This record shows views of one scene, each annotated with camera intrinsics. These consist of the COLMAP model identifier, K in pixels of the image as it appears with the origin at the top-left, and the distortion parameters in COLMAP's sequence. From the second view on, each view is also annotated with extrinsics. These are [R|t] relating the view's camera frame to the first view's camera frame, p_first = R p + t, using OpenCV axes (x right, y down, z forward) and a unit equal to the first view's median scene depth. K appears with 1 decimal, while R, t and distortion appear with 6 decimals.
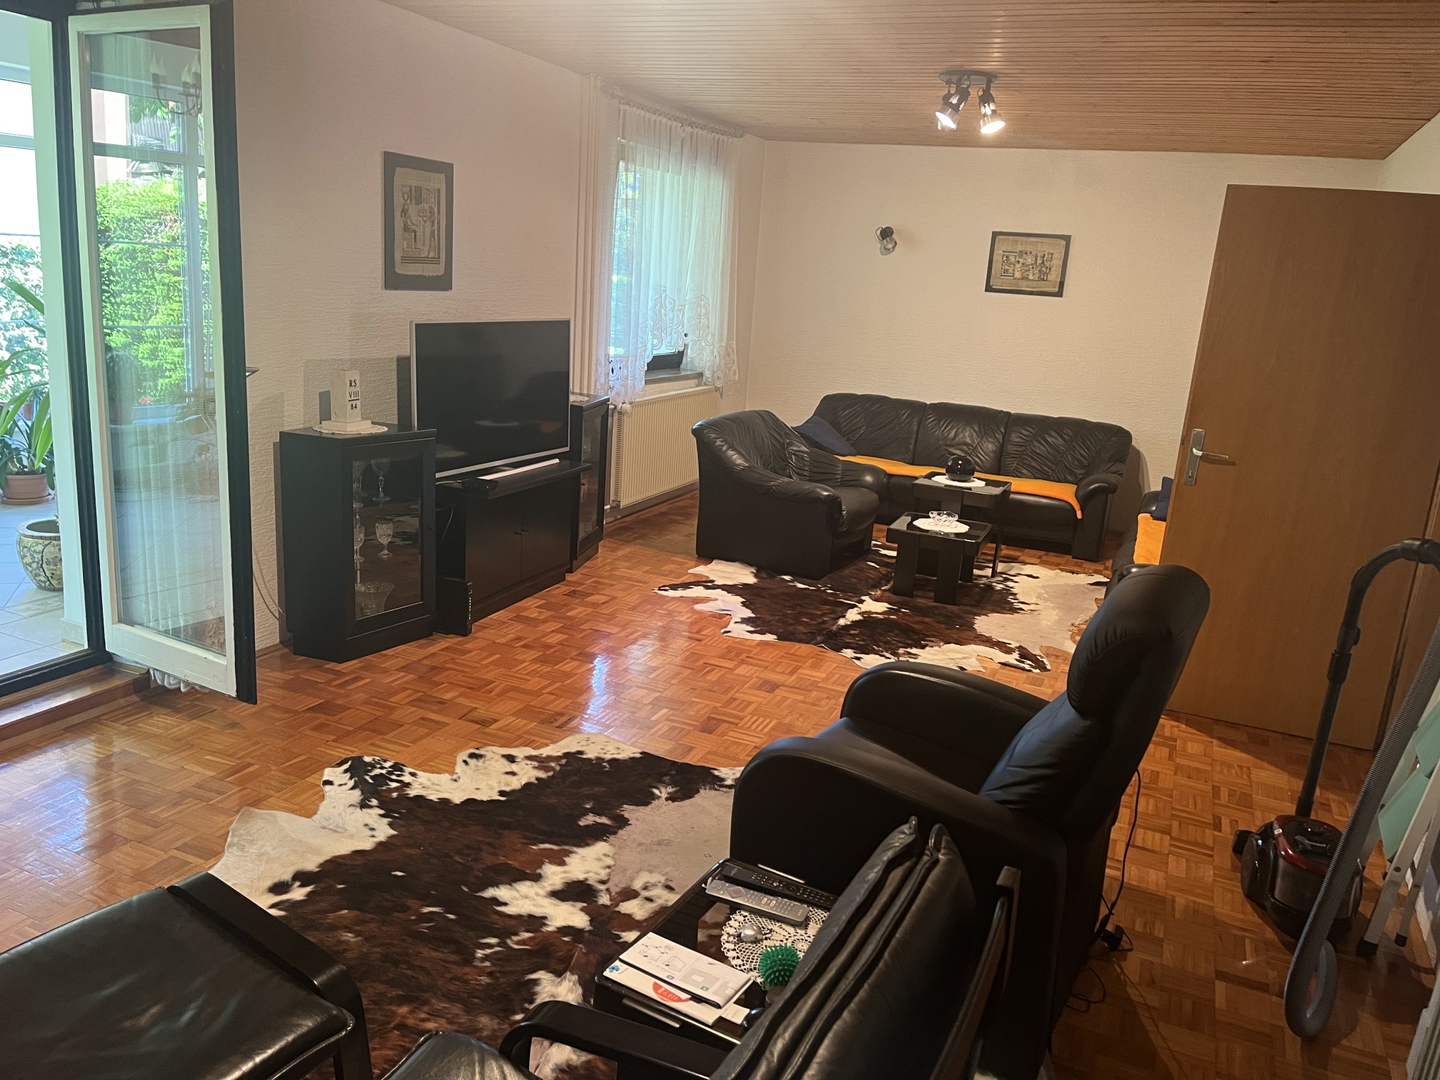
lens RADIAL K [[1125.8, 0, 728.3], [0, 1125.8, 535.8], [0, 0, 1]] dist [0.052338, -0.004649]
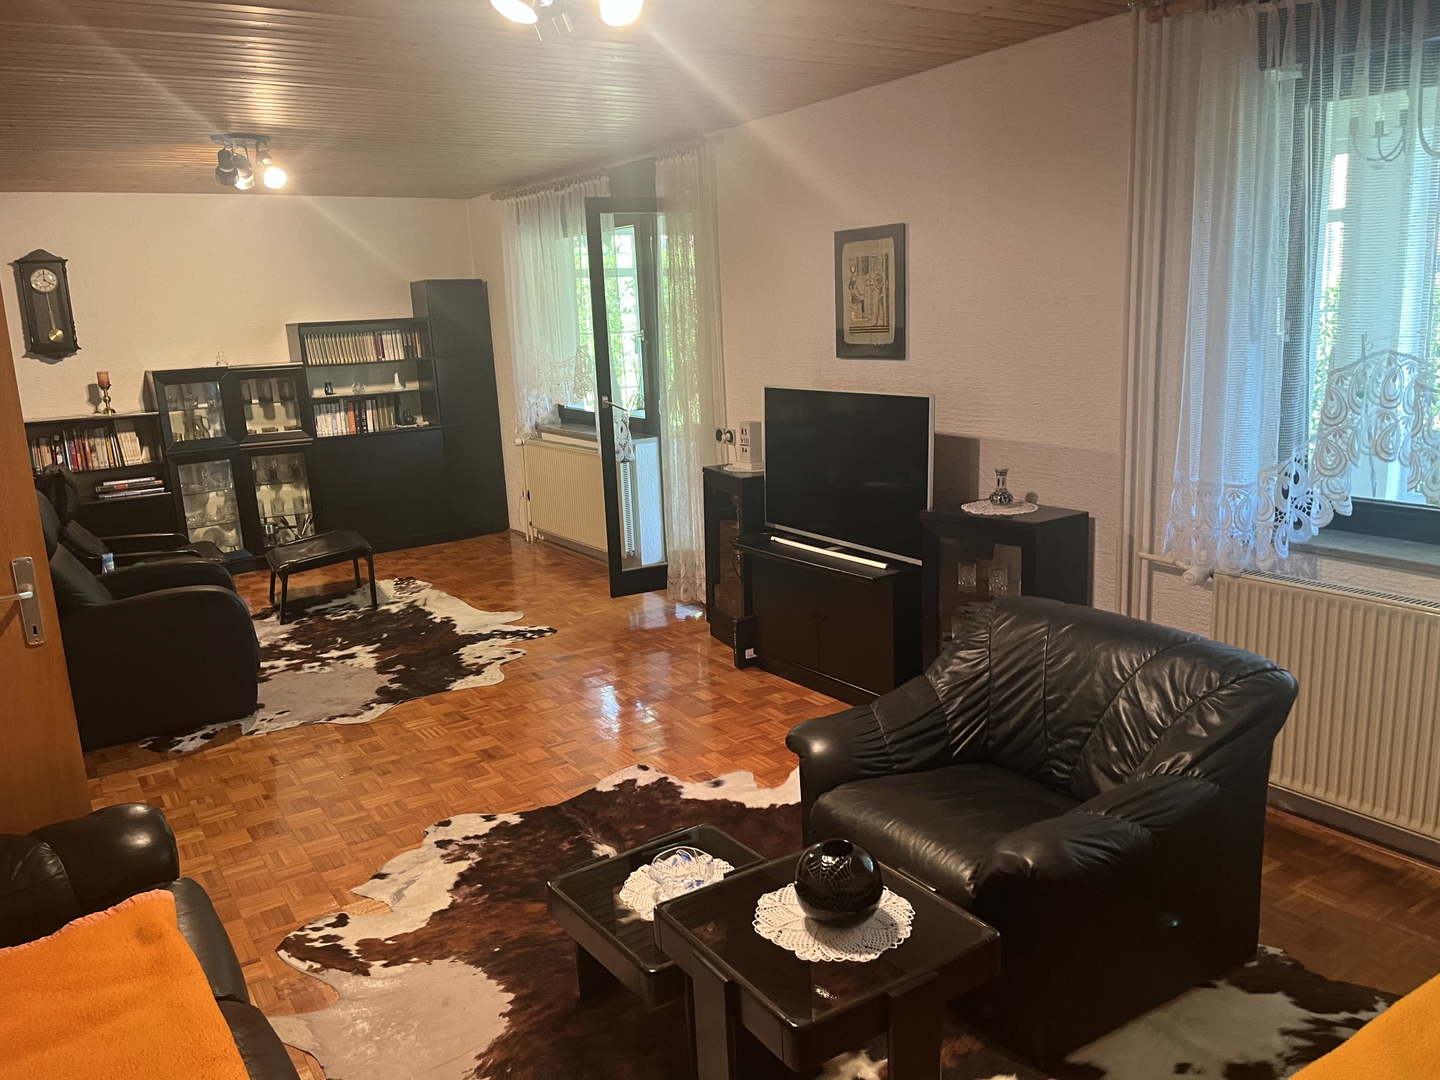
lens RADIAL K [[1125.8, 0, 726.1], [0, 1125.8, 547.3], [0, 0, 1]] dist [0.052338, -0.004649]
pose [[-0.562208, 0.138216, -0.815364, 0.652468], [-0.180727, 0.941570, 0.284225, -0.331117], [0.807007, 0.307152, -0.504378, 1.499067]]
